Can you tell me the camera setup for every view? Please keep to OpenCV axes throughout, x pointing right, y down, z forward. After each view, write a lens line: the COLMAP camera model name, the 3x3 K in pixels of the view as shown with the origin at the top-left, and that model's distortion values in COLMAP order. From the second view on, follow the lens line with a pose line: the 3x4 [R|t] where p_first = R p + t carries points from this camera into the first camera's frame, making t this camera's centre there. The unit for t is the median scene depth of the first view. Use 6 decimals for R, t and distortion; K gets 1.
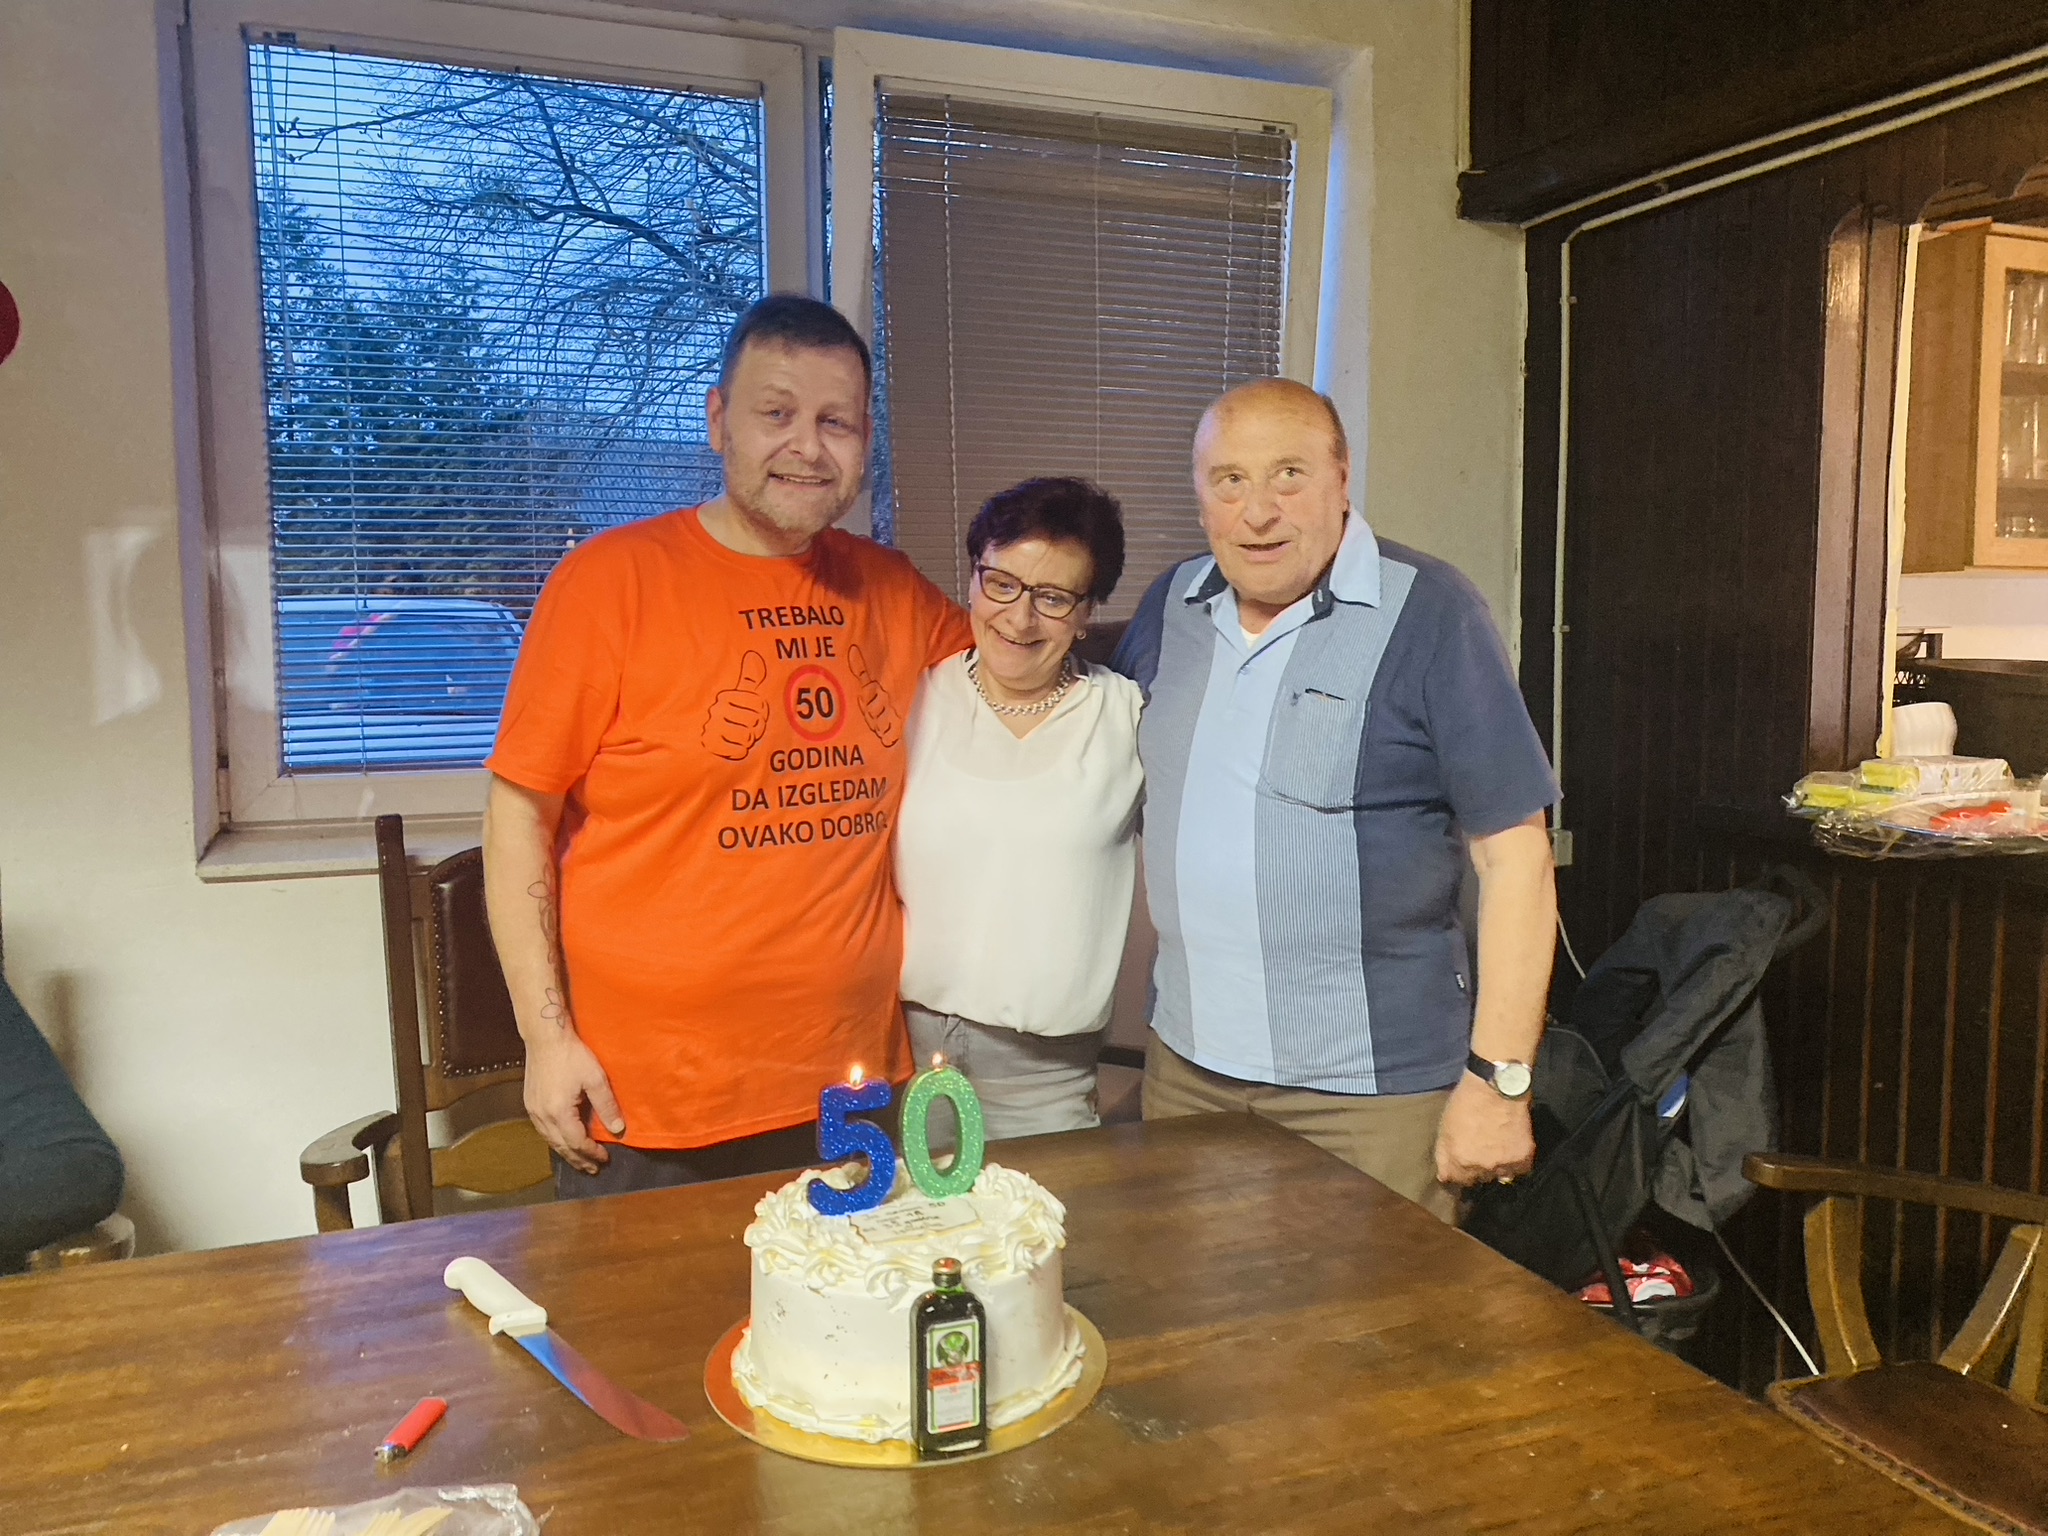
lens RADIAL K [[1564.7, 0, 1027.7], [0, 1564.7, 754.8], [0, 0, 1]] dist [0.015824, -0.010310]
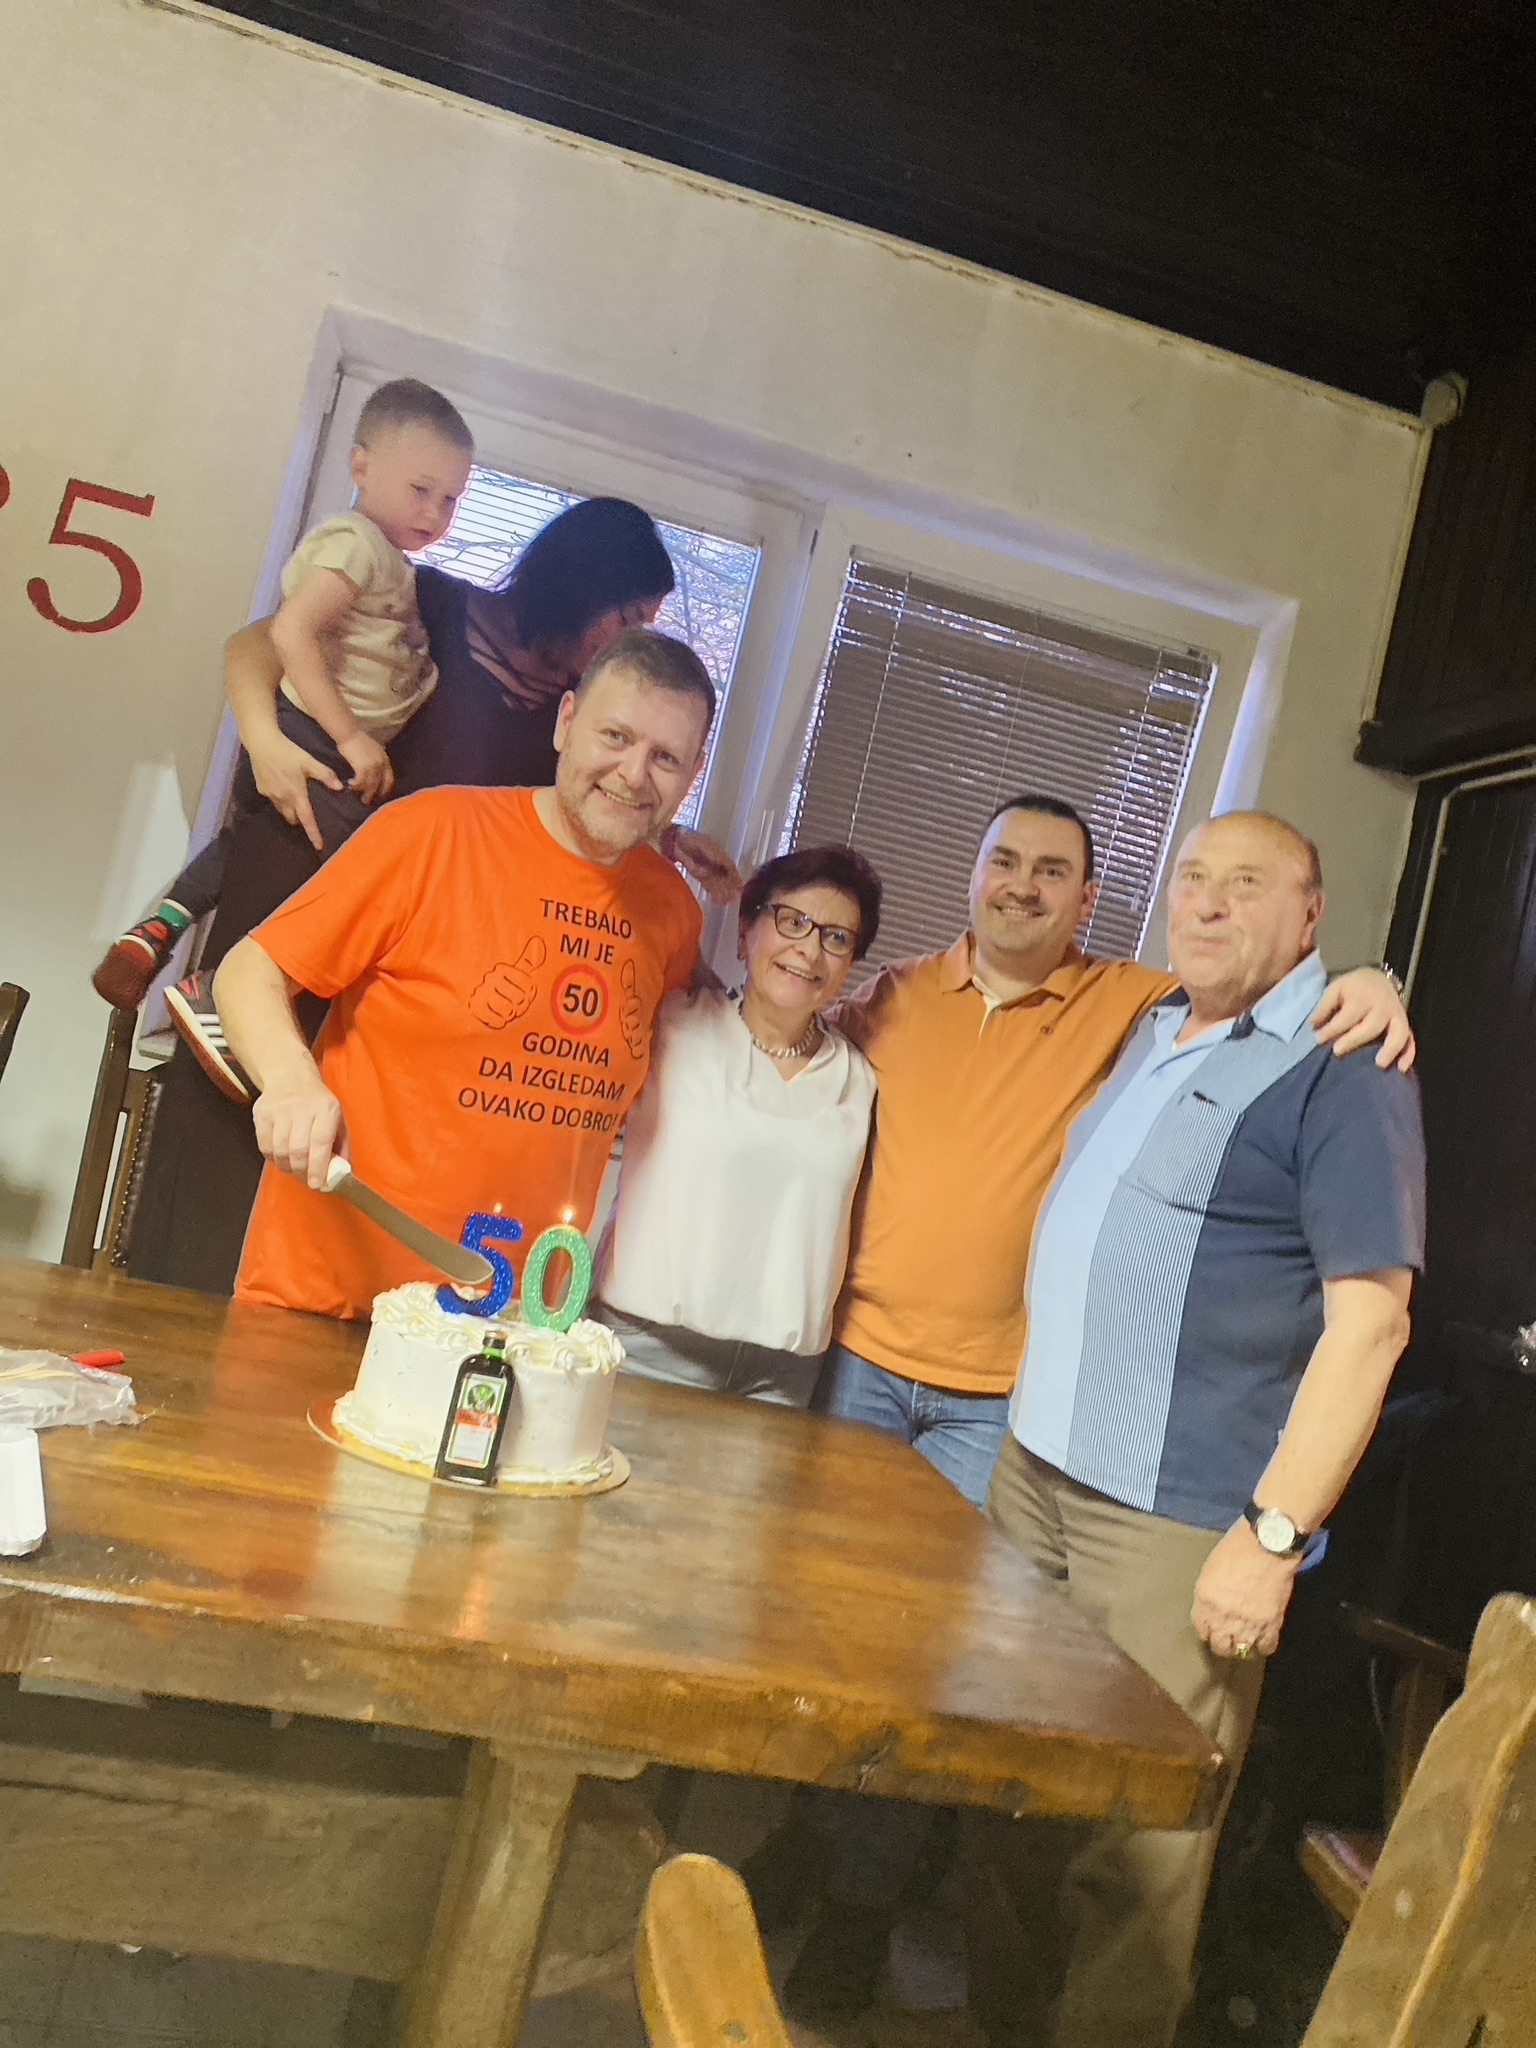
lens RADIAL K [[1564.7, 0, 772.7], [0, 1564.7, 1017.9], [0, 0, 1]] dist [0.015824, -0.010310]
pose [[0.957842, 0.221914, -0.182461, 0.298585], [-0.246922, 0.960545, -0.127995, 0.164057], [0.146858, 0.167652, 0.974846, -0.220470]]
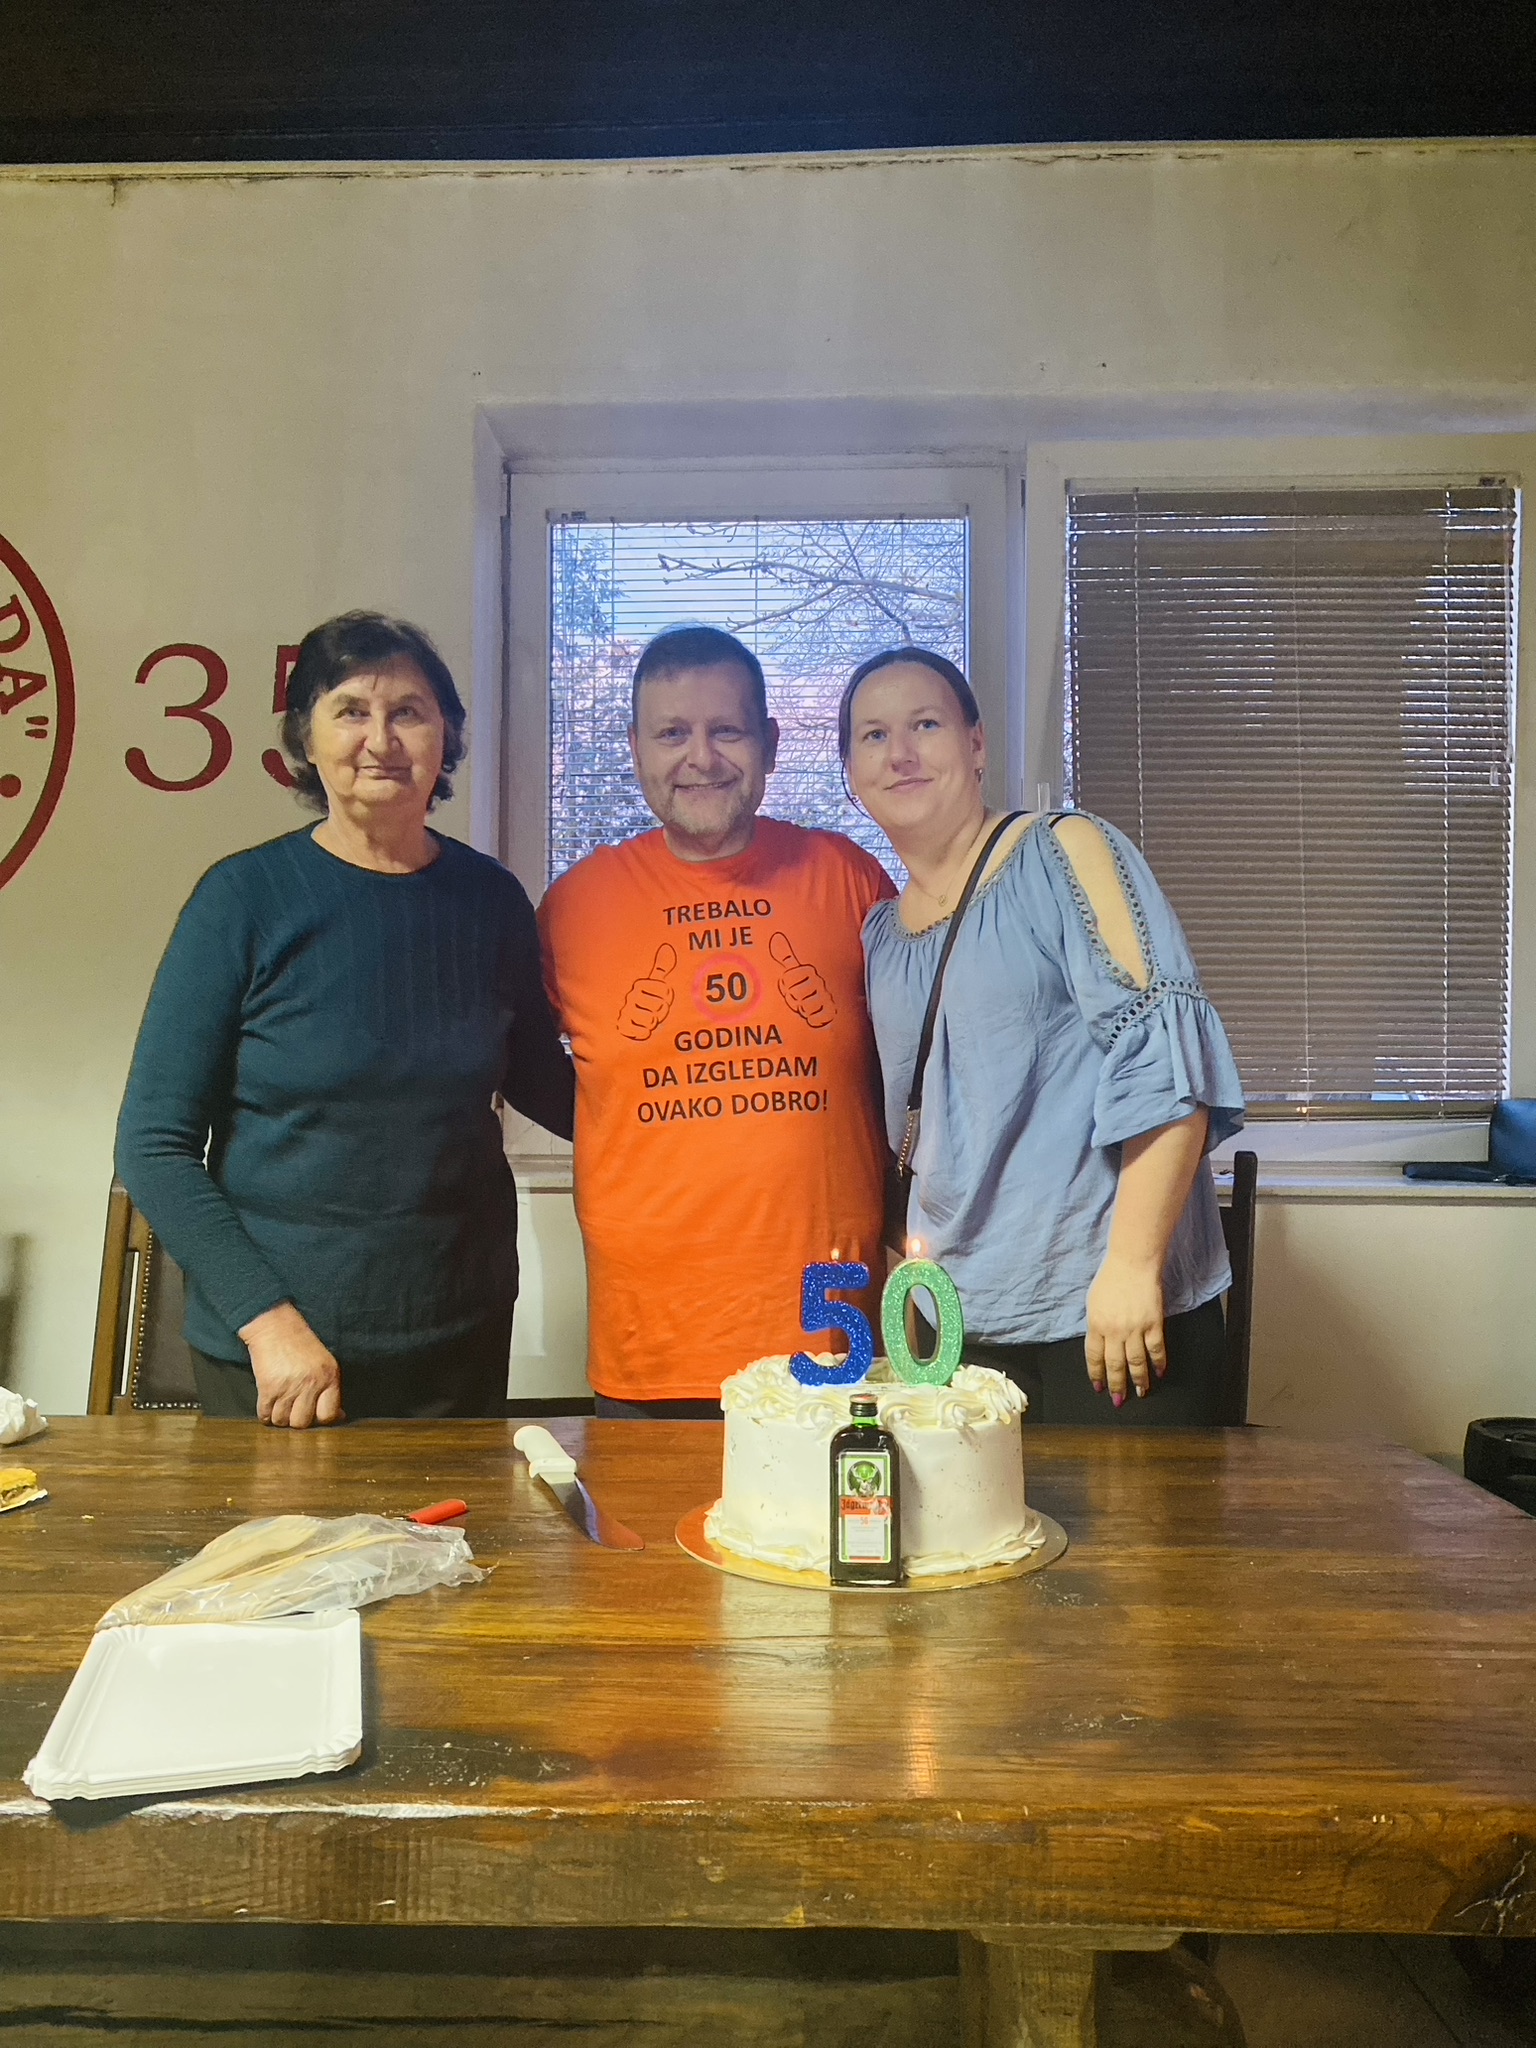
lens RADIAL K [[1564.7, 0, 764.4], [0, 1564.7, 1012.6], [0, 0, 1]] dist [0.015824, -0.010310]
pose [[0.922372, -0.016430, -0.385952, 0.259219], [-0.042851, 0.988578, -0.144492, 0.198485], [0.383918, 0.149814, 0.911133, -0.012756]]
